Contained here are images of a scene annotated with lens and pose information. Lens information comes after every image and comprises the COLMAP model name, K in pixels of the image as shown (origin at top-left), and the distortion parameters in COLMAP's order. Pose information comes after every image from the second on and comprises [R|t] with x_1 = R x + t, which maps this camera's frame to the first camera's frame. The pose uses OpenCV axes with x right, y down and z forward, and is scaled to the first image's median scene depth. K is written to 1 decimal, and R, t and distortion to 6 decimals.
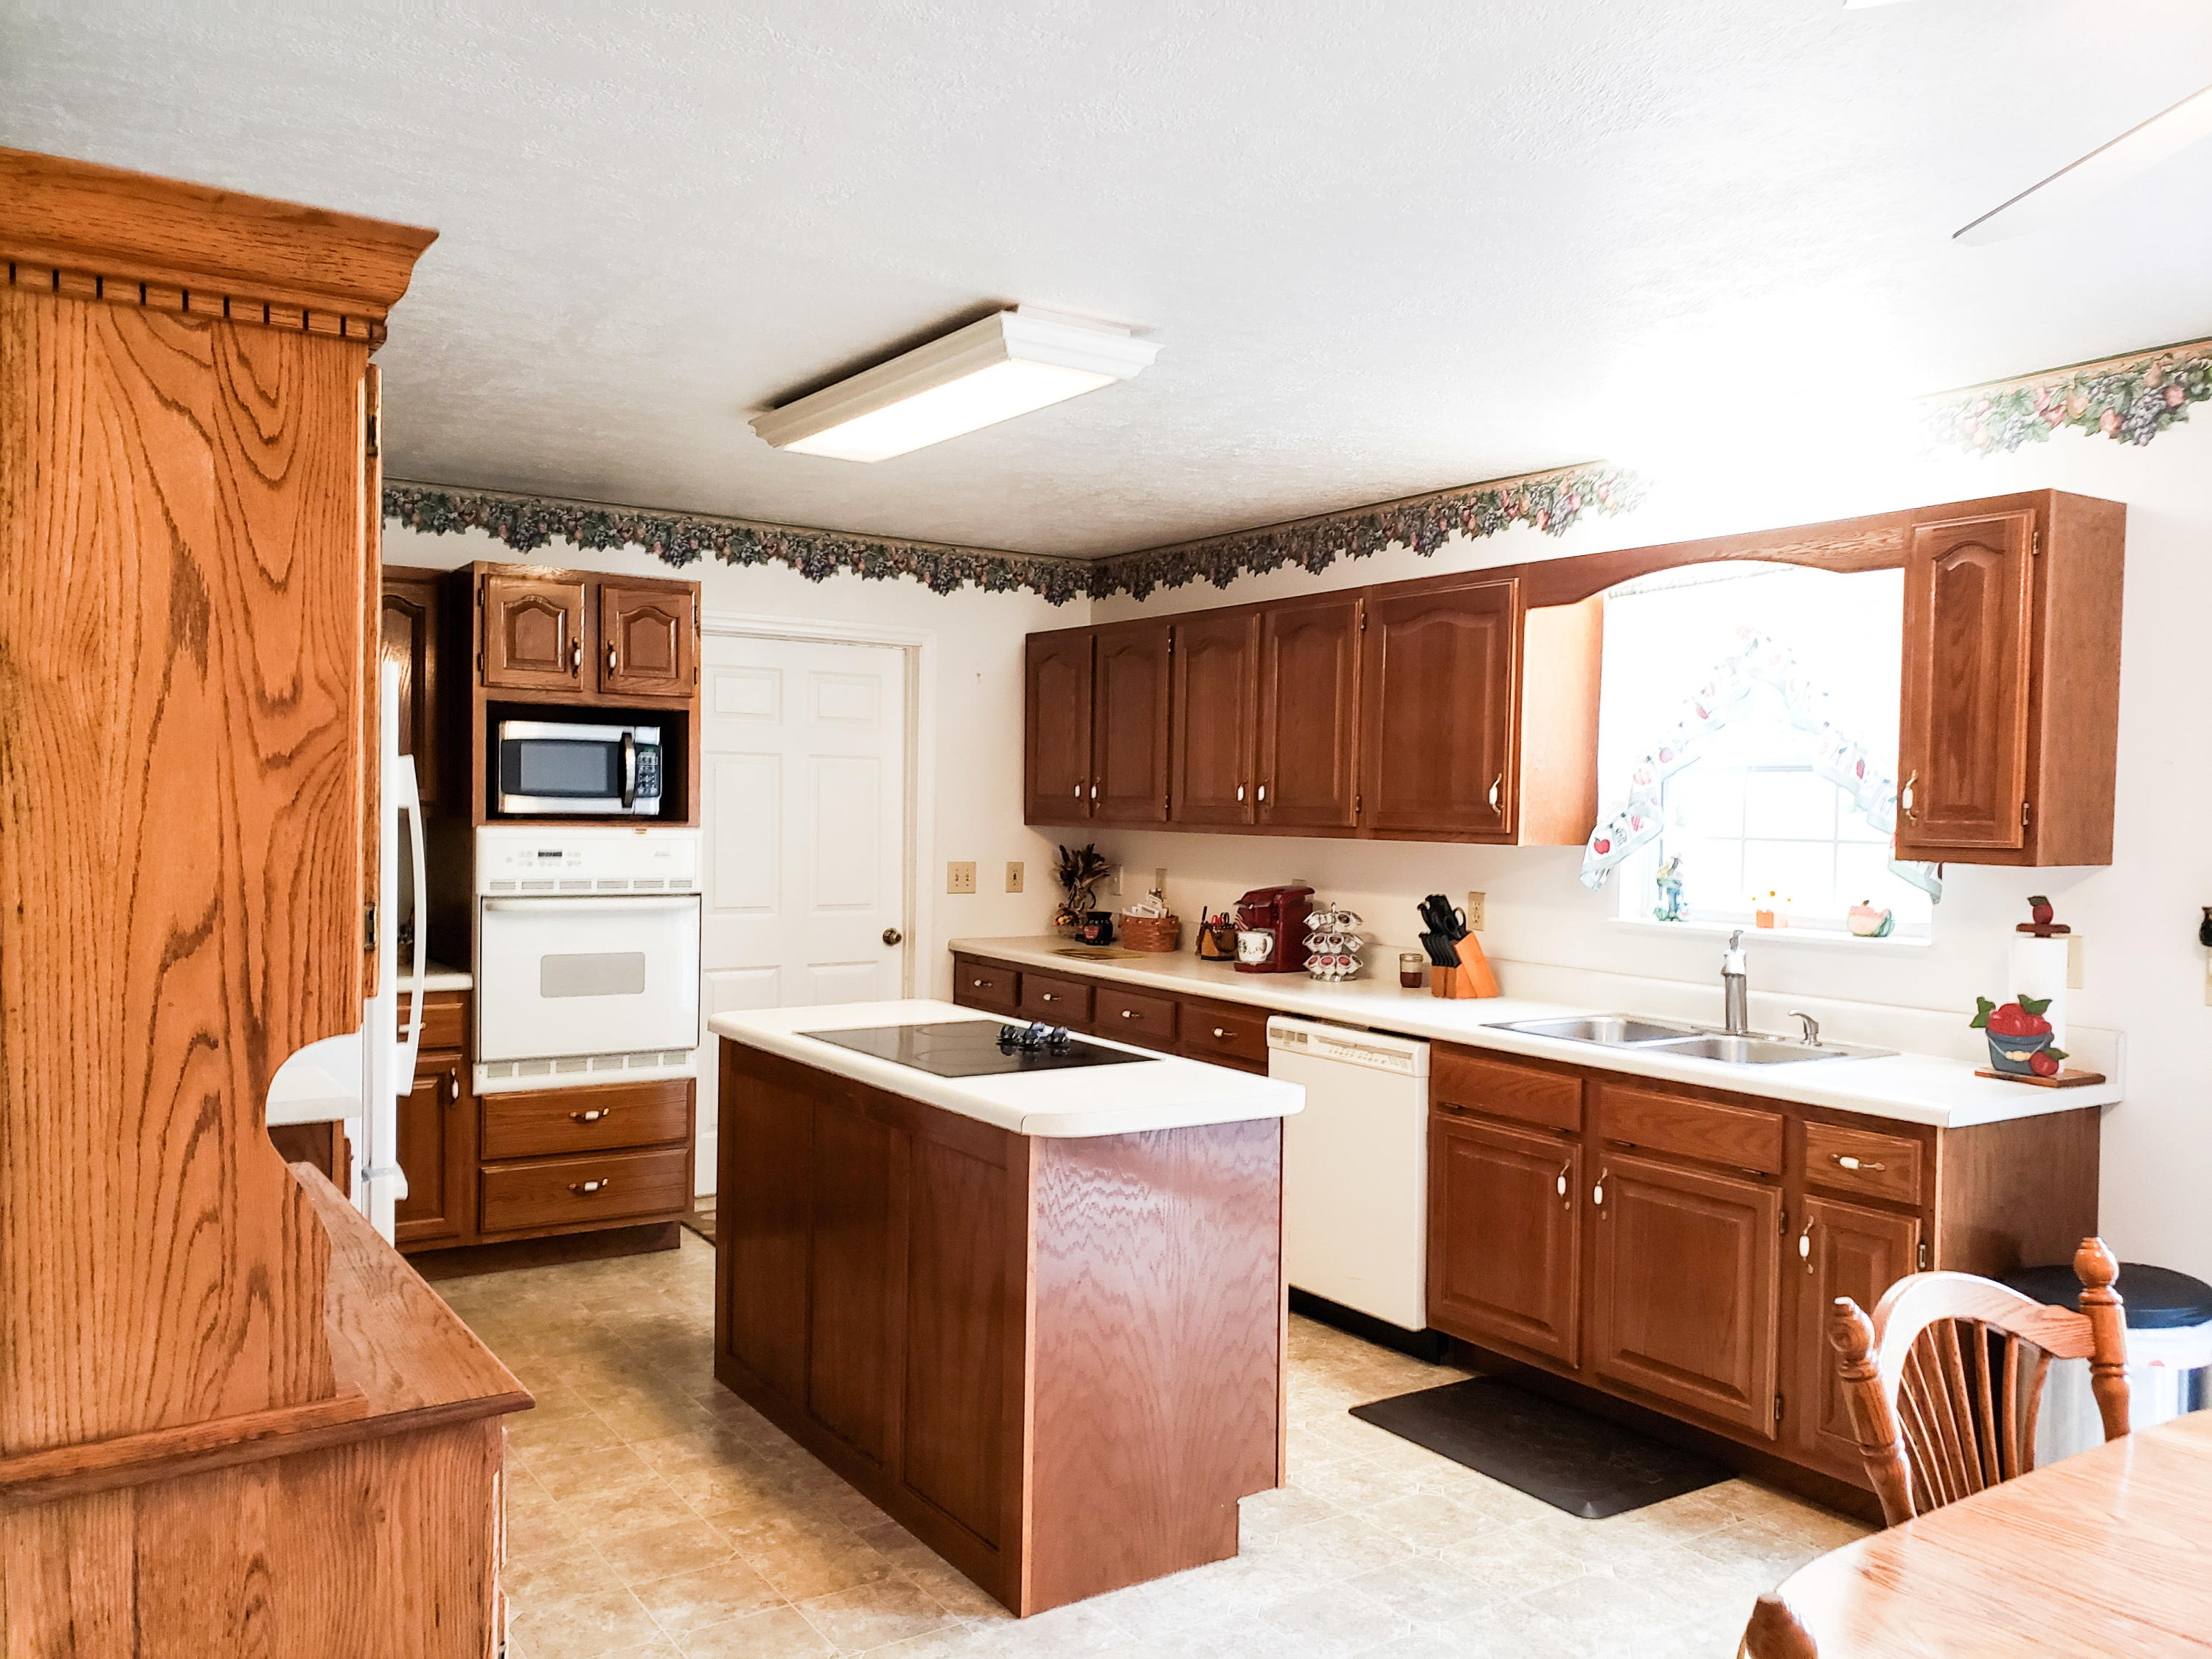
lens RADIAL K [[1689.4, 0, 1122.4], [0, 1689.4, 836.2], [0, 0, 1]] dist [0.049035, -0.038304]
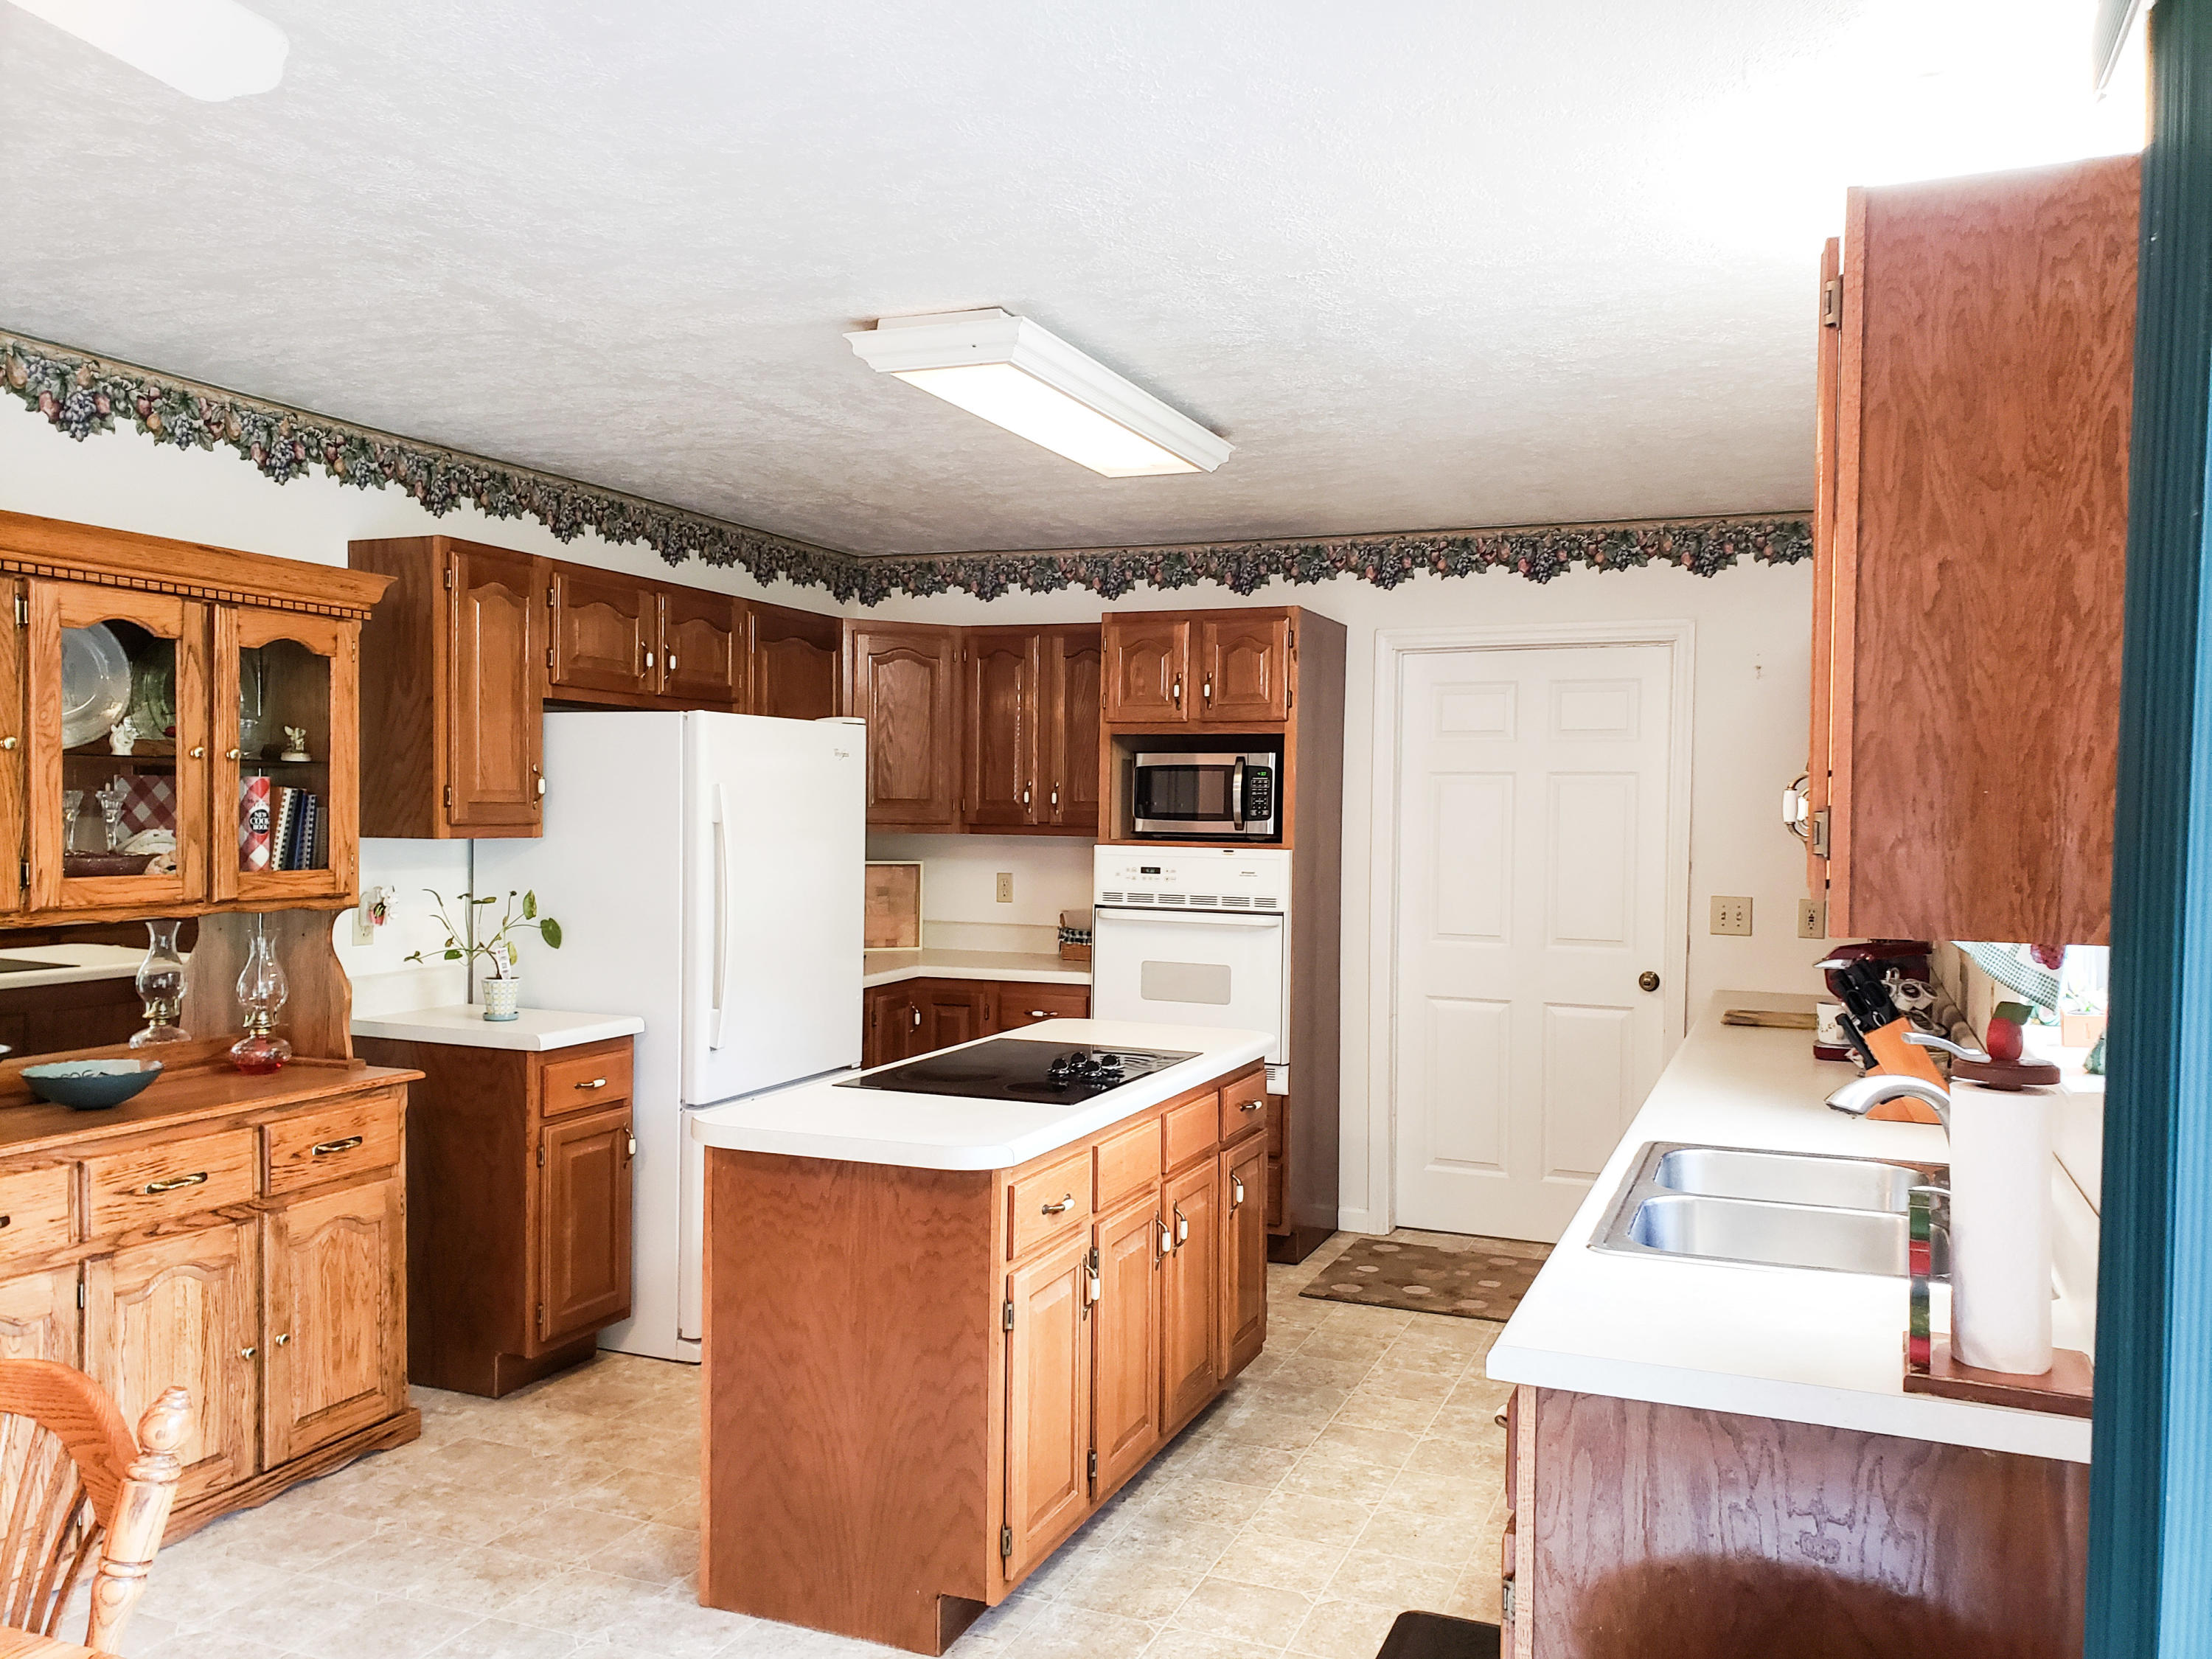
lens RADIAL K [[1689.4, 0, 1123.3], [0, 1689.4, 842.4], [0, 0, 1]] dist [0.049035, -0.038304]
pose [[0.579107, 0.008254, -0.815210, 0.531186], [-0.023378, 0.999706, -0.006485, 0.000072], [0.814916, 0.022813, 0.579130, 0.348167]]
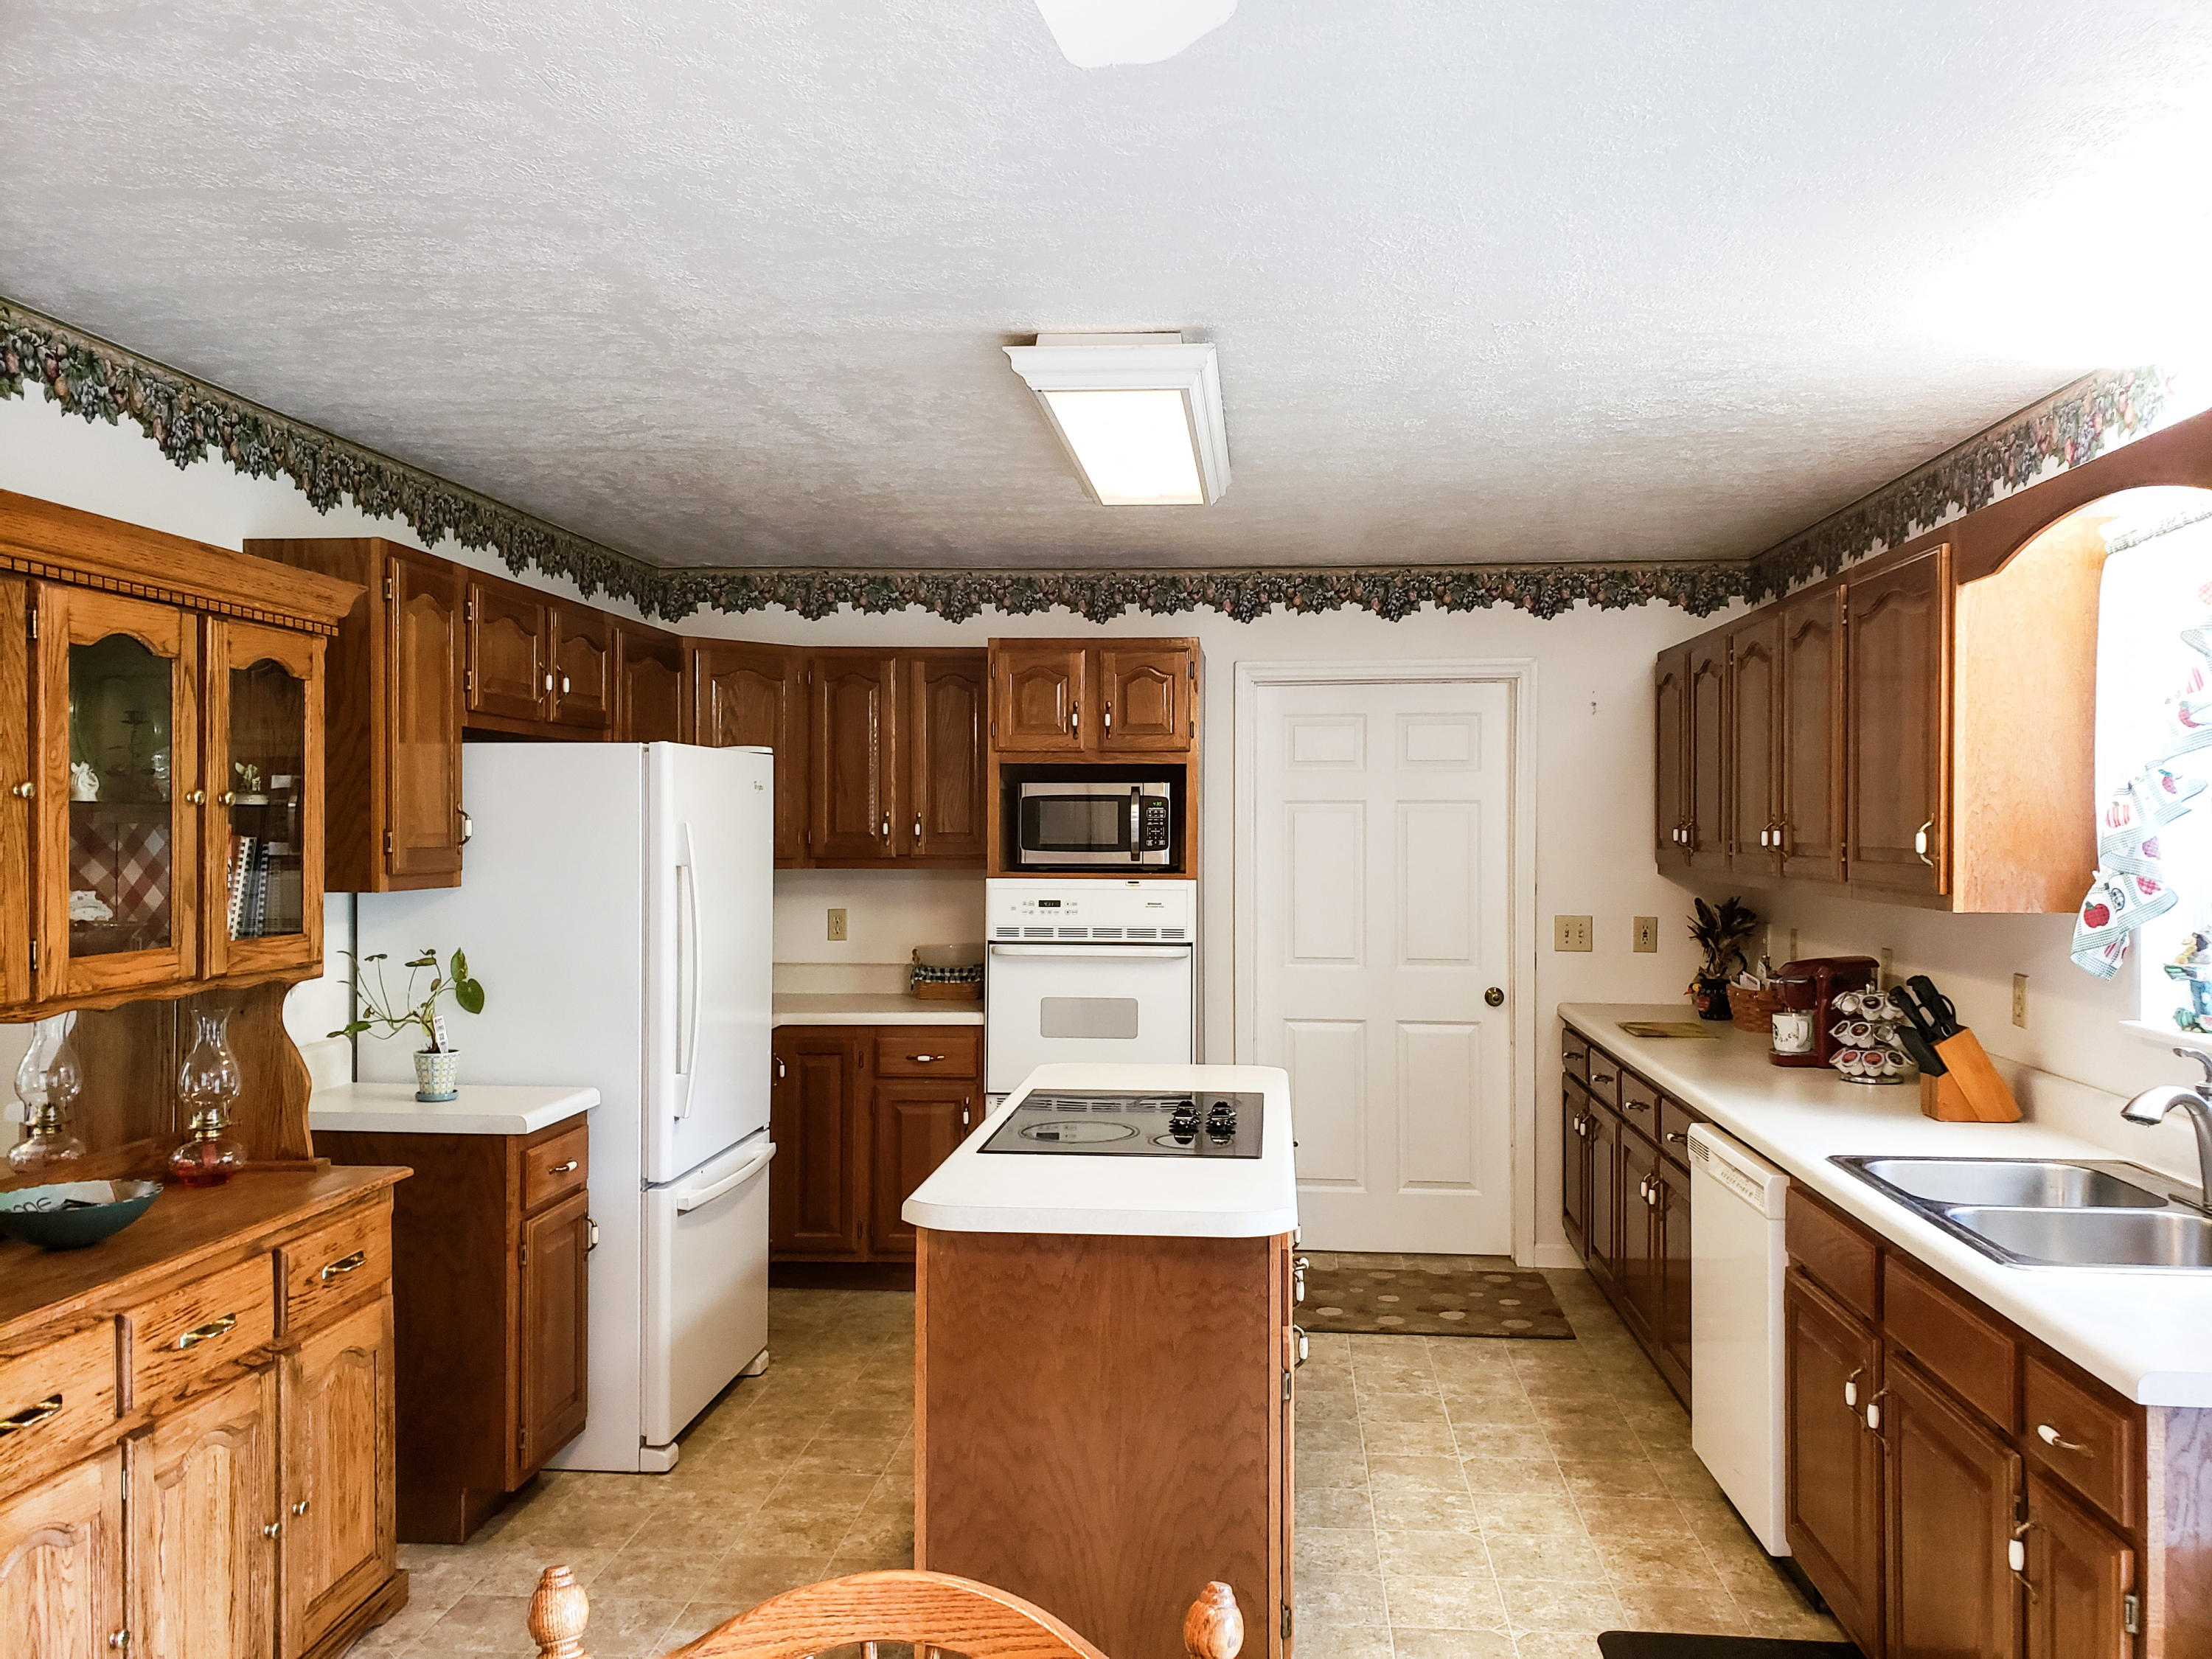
lens RADIAL K [[1689.4, 0, 1158.1], [0, 1689.4, 829.4], [0, 0, 1]] dist [0.049035, -0.038304]
pose [[0.796578, -0.013326, -0.604389, 0.350209], [-0.004617, 0.999594, -0.028126, -0.006792], [0.604519, 0.025195, 0.796193, 0.190100]]
